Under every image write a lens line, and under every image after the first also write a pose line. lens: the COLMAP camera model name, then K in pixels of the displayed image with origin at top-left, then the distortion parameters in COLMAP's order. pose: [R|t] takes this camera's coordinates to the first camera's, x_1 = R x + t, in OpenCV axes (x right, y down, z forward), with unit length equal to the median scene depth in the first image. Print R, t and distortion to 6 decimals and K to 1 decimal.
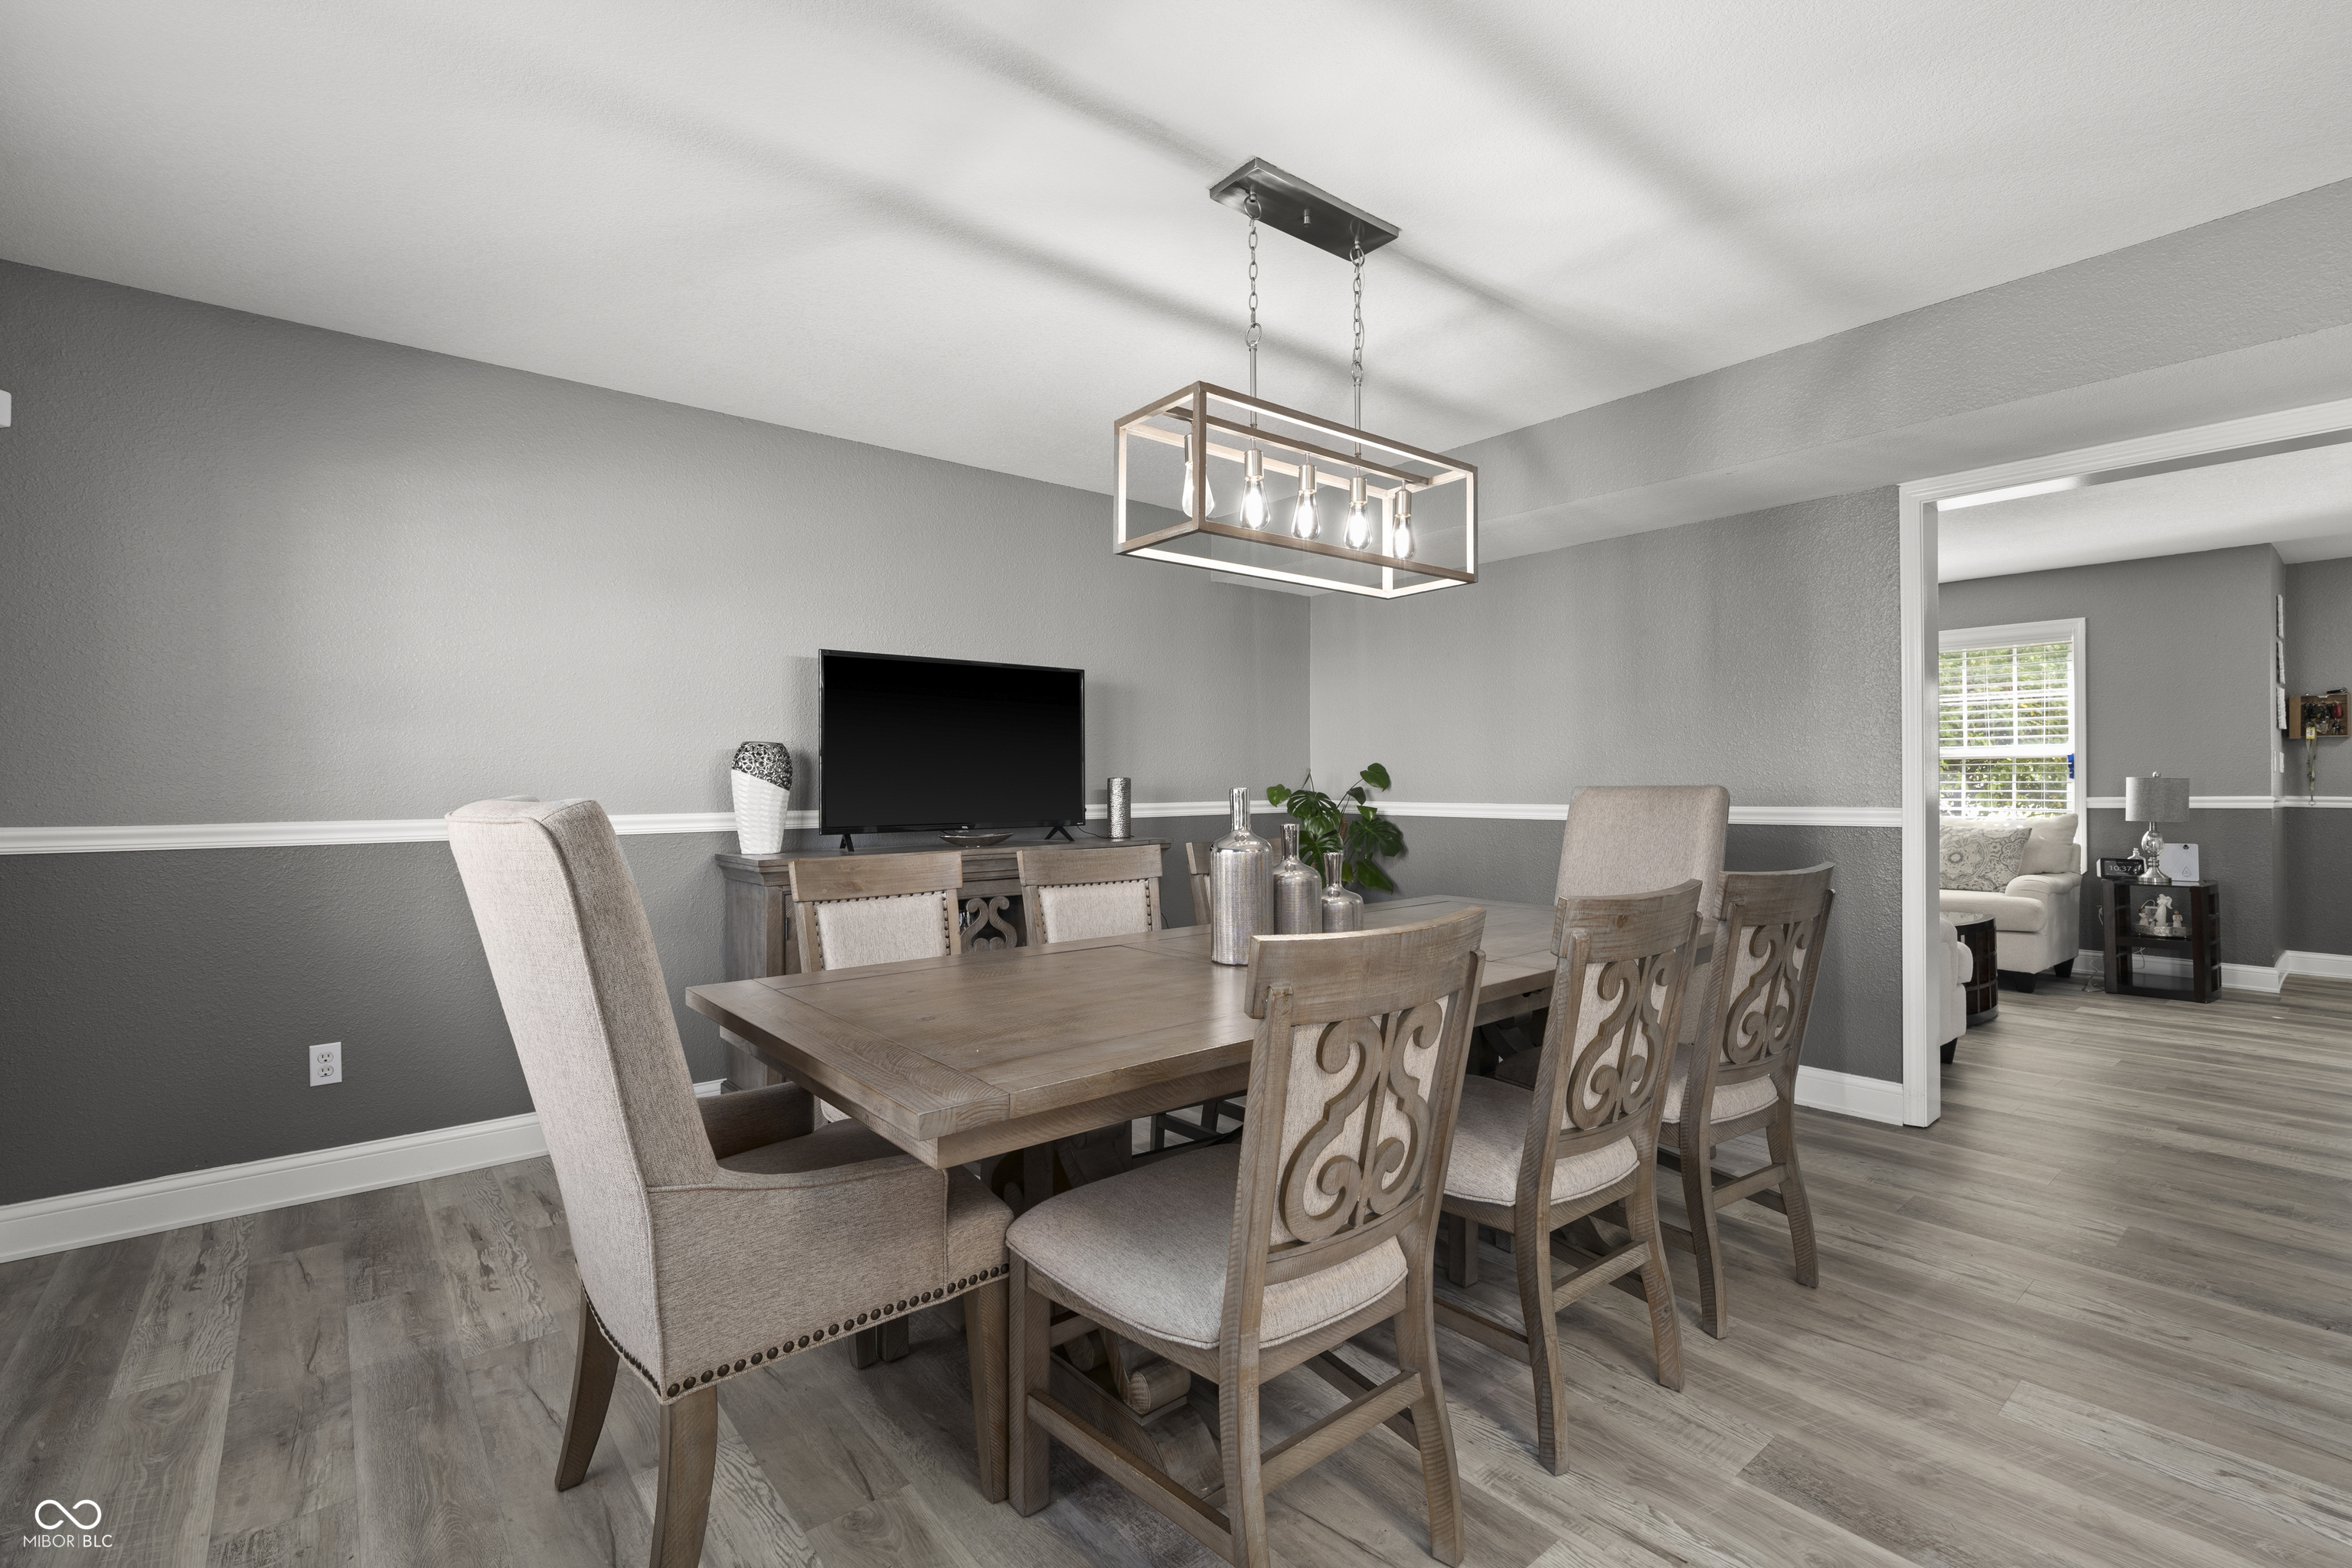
lens RADIAL K [[1044.8, 0, 1176.0], [0, 1044.8, 784.0], [0, 0, 1]] dist [0.000574, -0.000334]
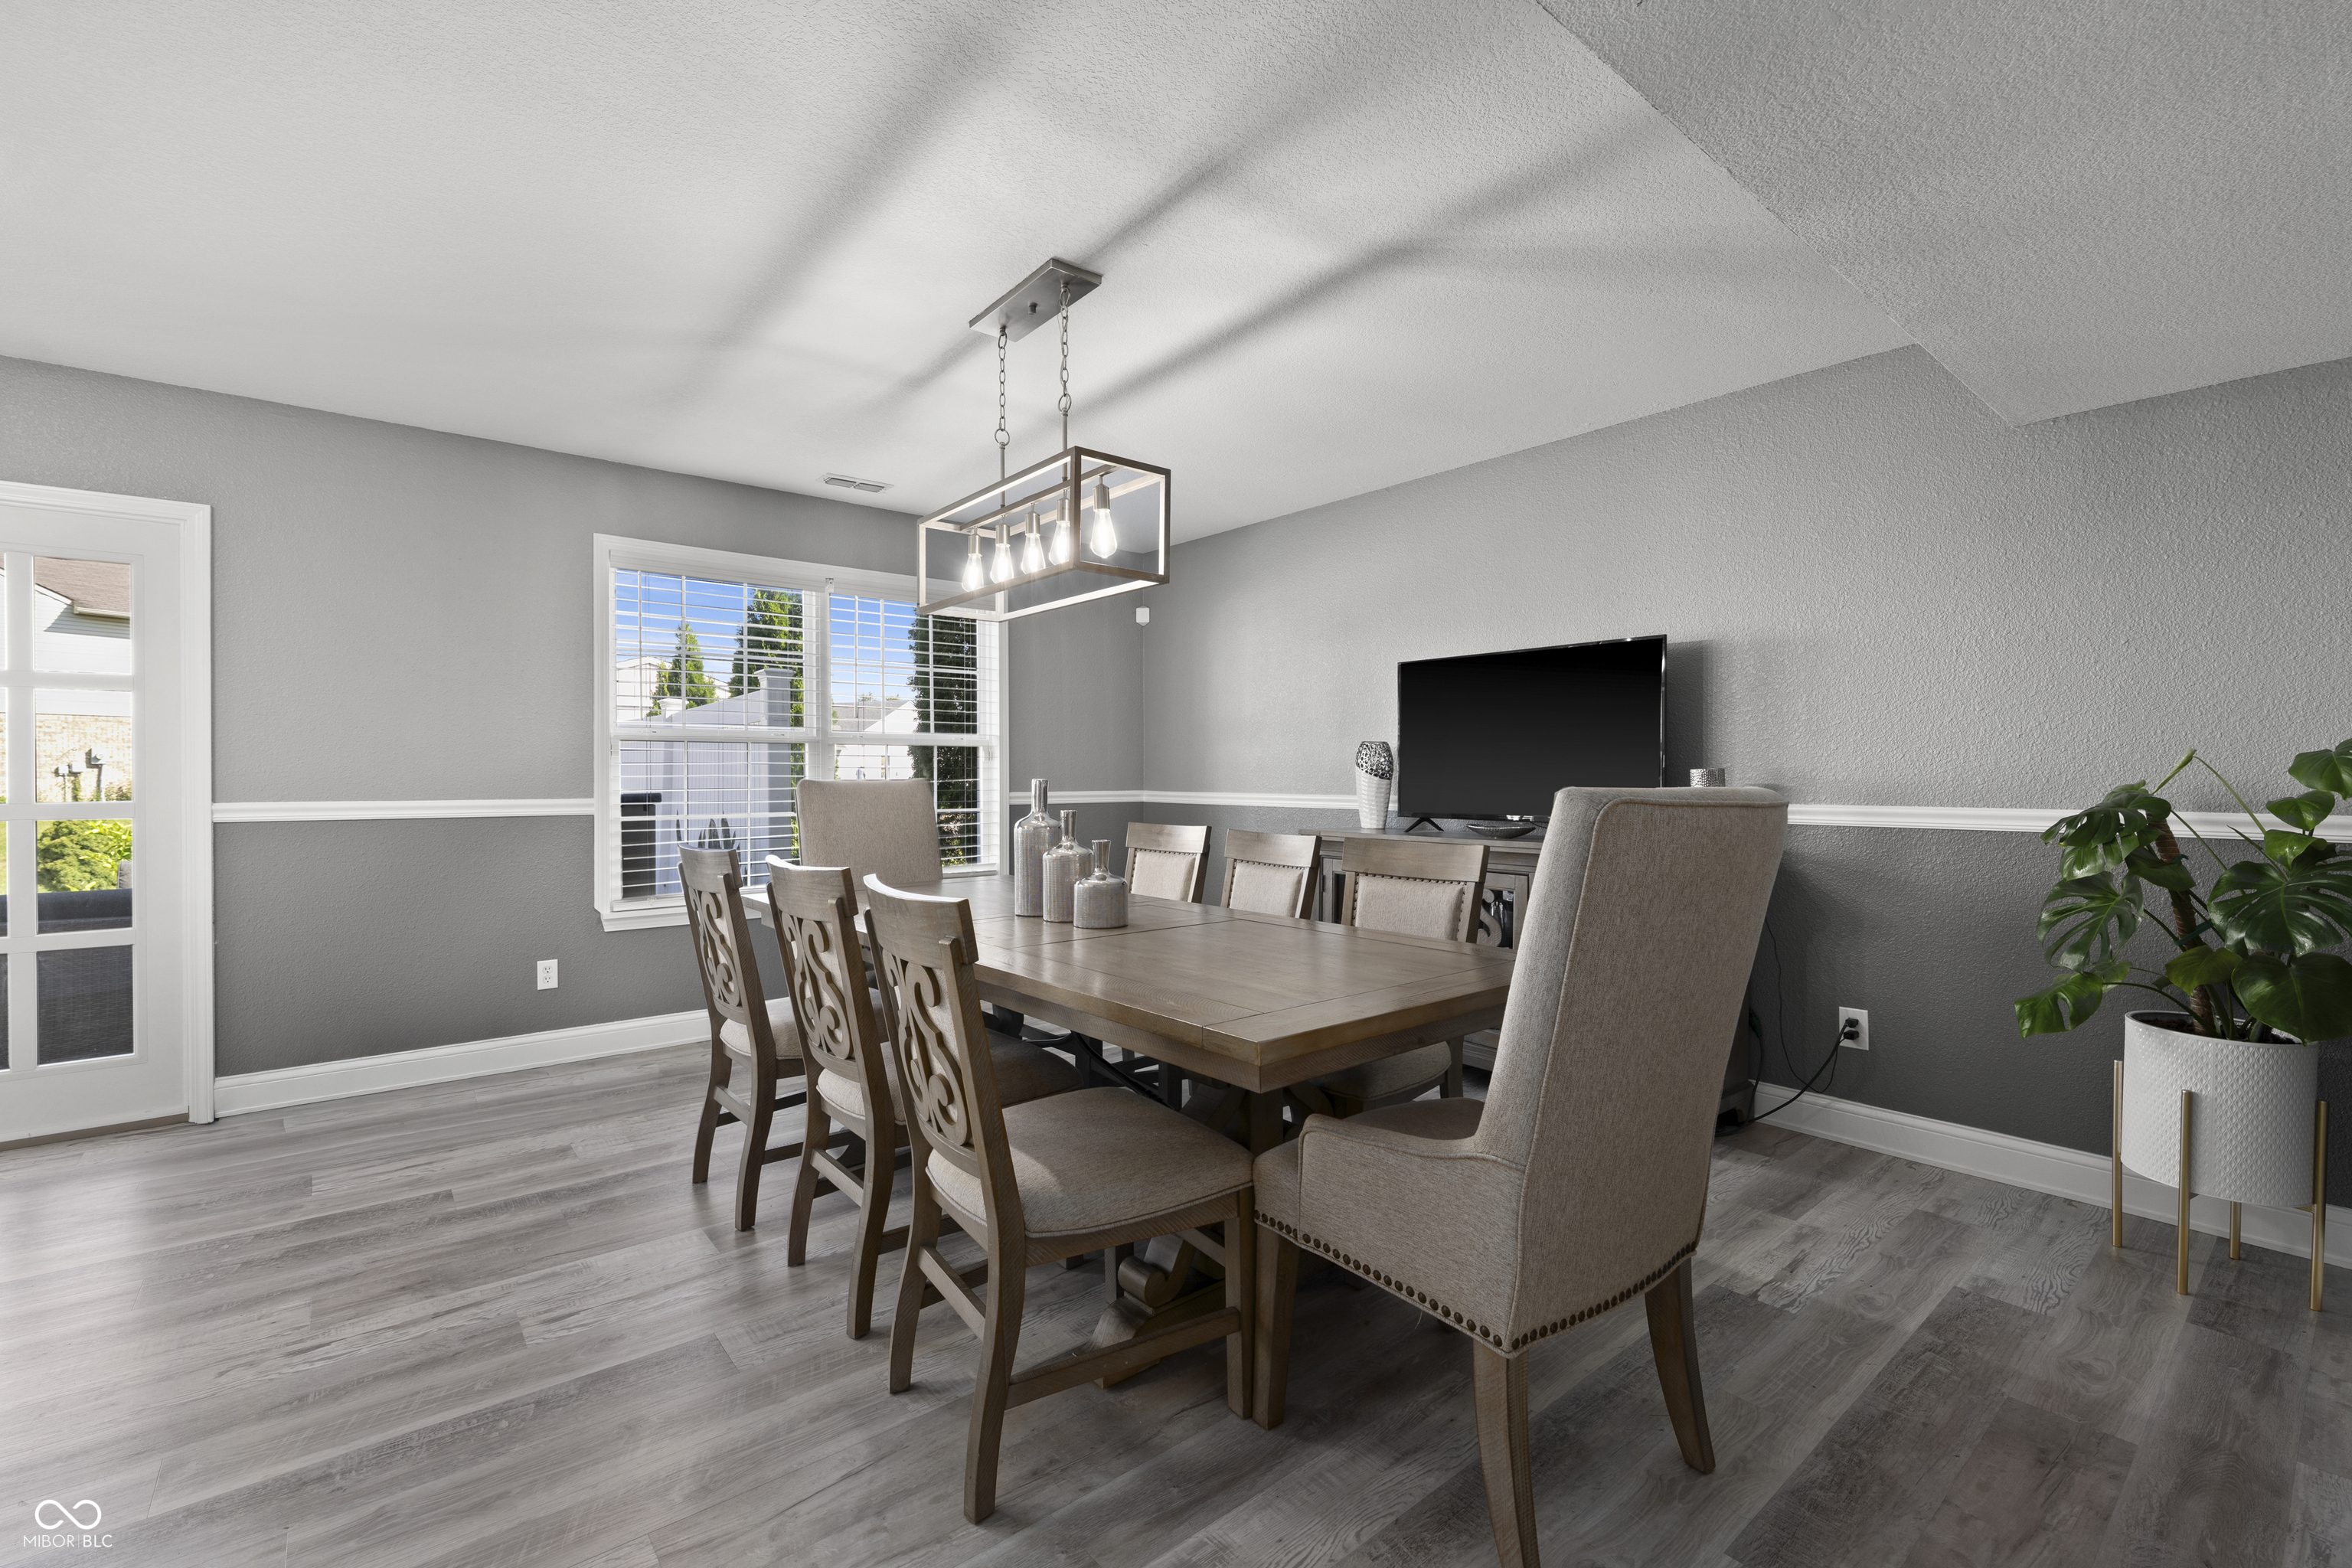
lens RADIAL K [[1012.2, 0, 1174.7], [0, 1012.2, 784.6], [0, 0, 1]] dist [-0.002116, -0.000228]
pose [[-0.005987, 0.012701, -0.999901, 2.401769], [-0.001532, 0.999918, 0.012710, -0.009577], [0.999981, 0.001607, -0.005967, 2.162538]]
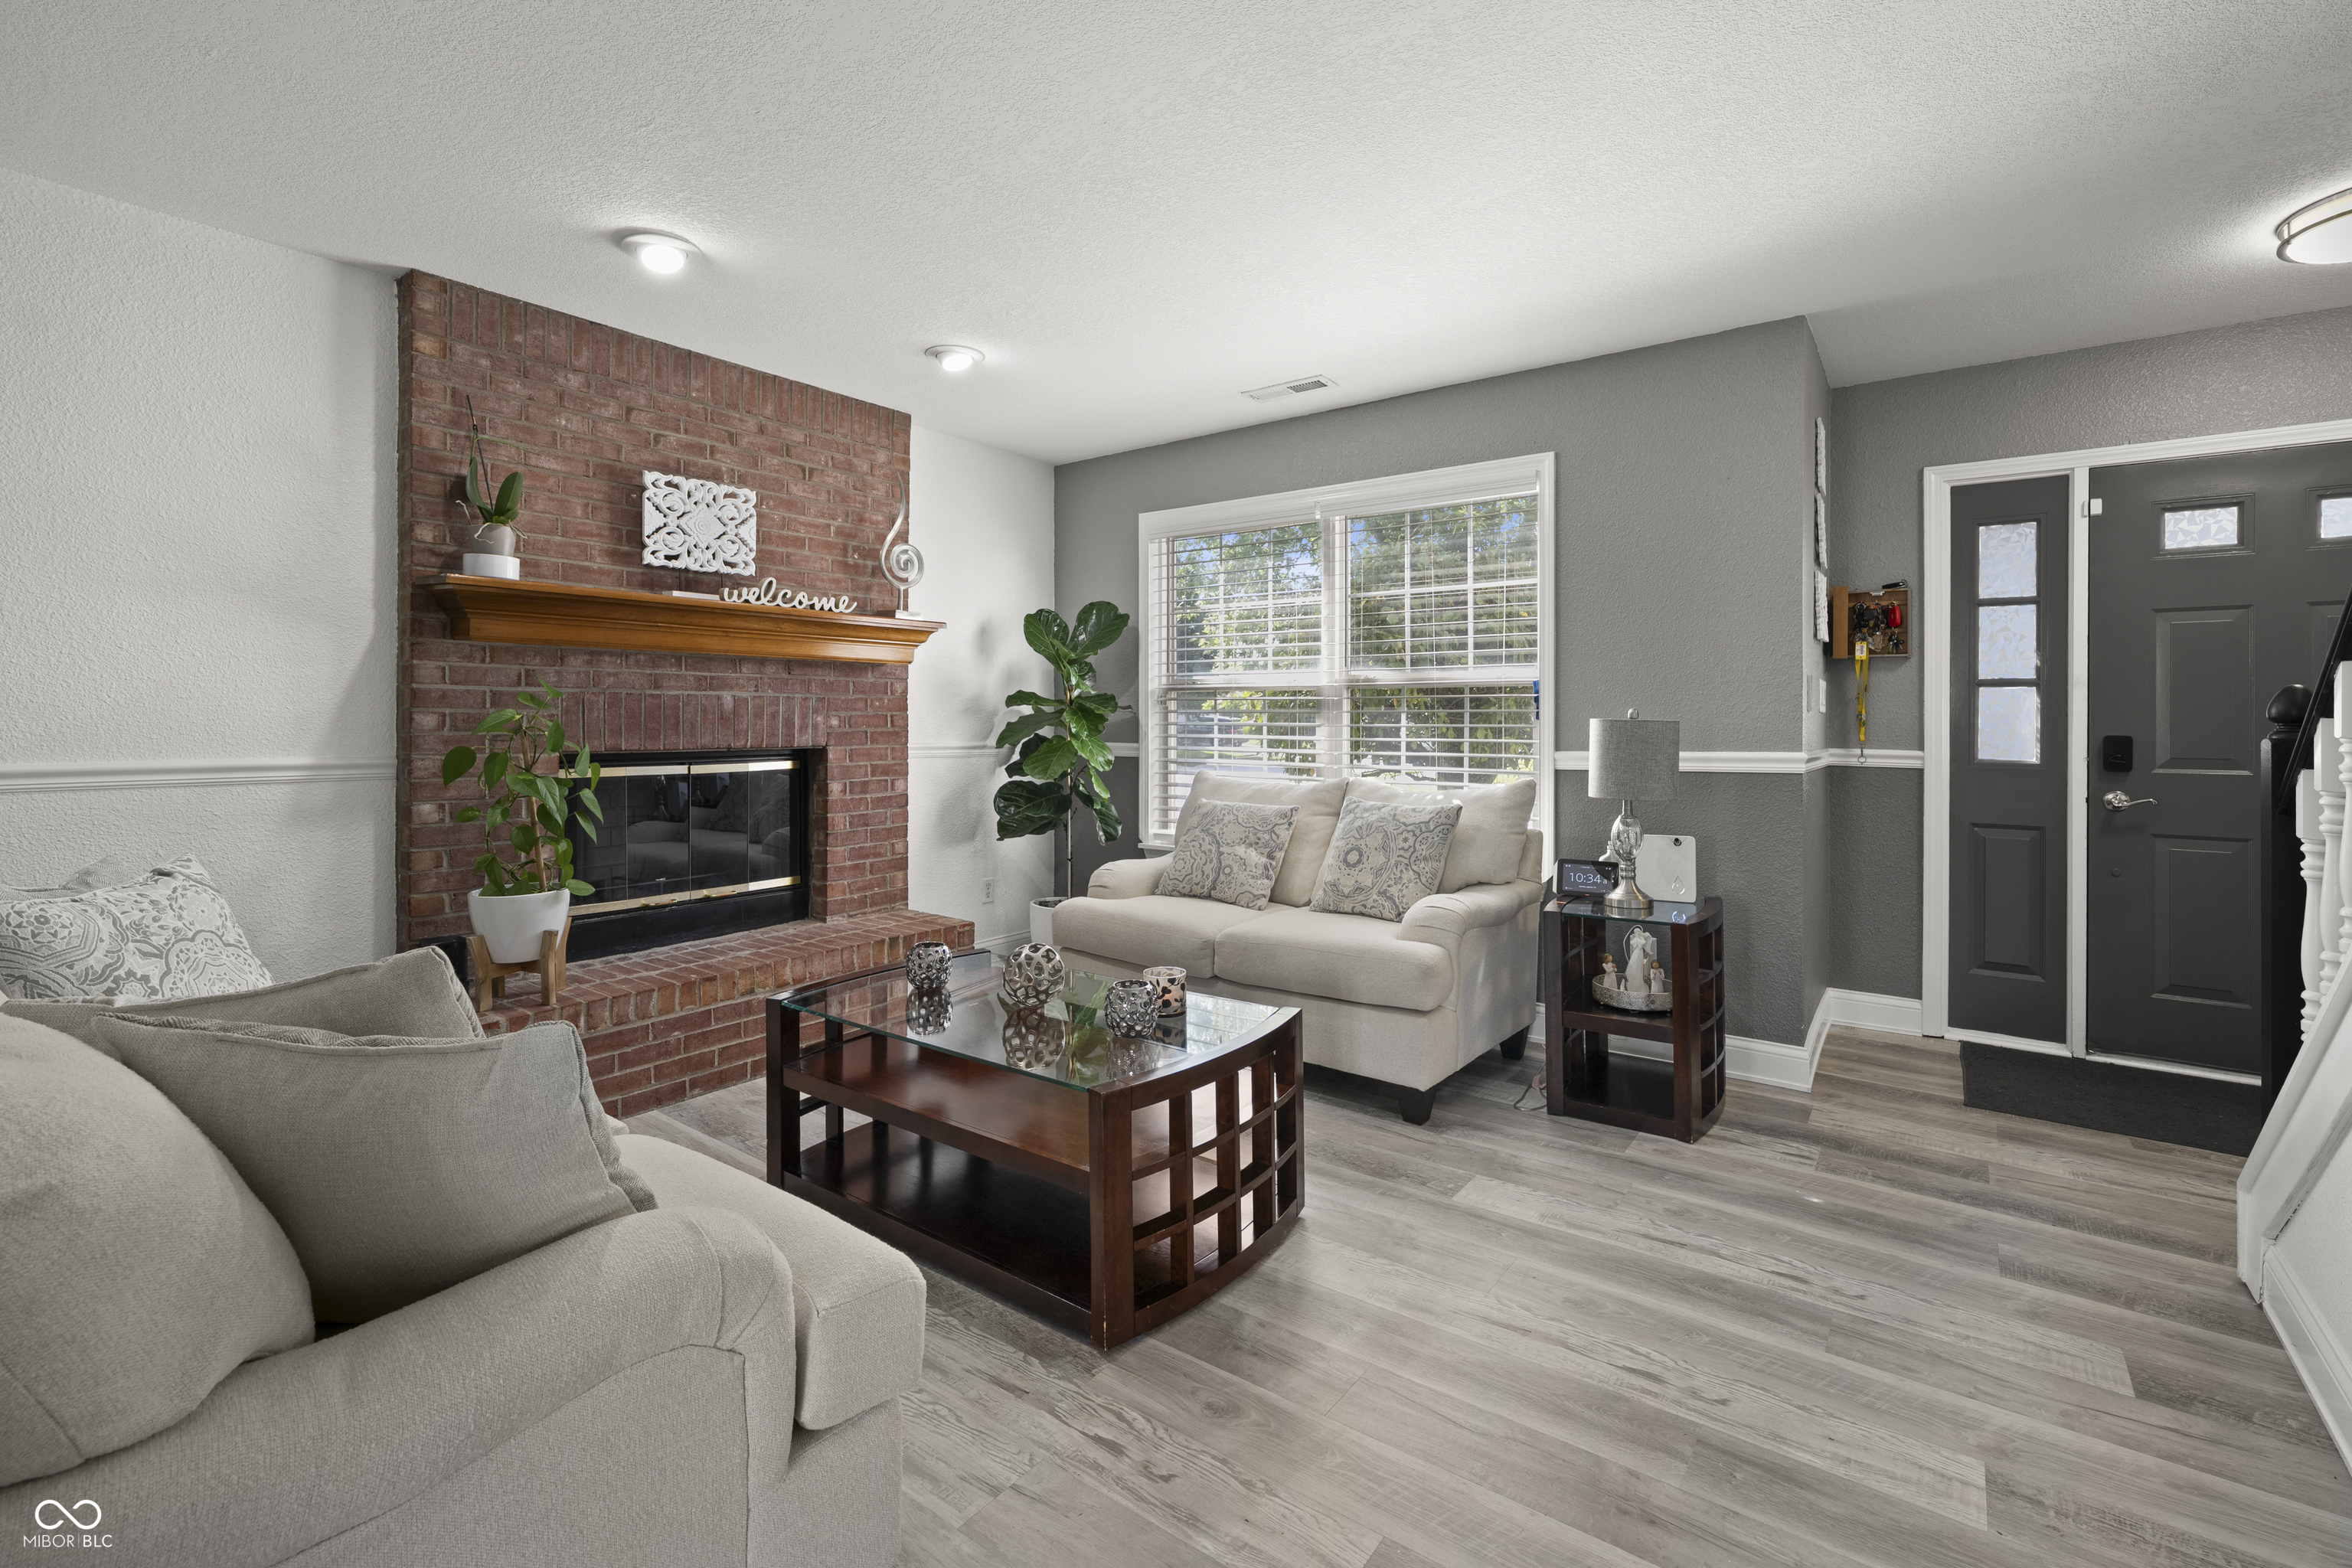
lens RADIAL K [[1029.8, 0, 1170.6], [0, 1029.8, 741.3], [0, 0, 1]] dist [-0.002216, -0.000126]
pose [[0.972251, 0.002362, 0.233928, 0.530373], [-0.005171, 0.999922, 0.011397, 0.001363], [-0.233882, -0.012291, 0.972187, 0.488295]]
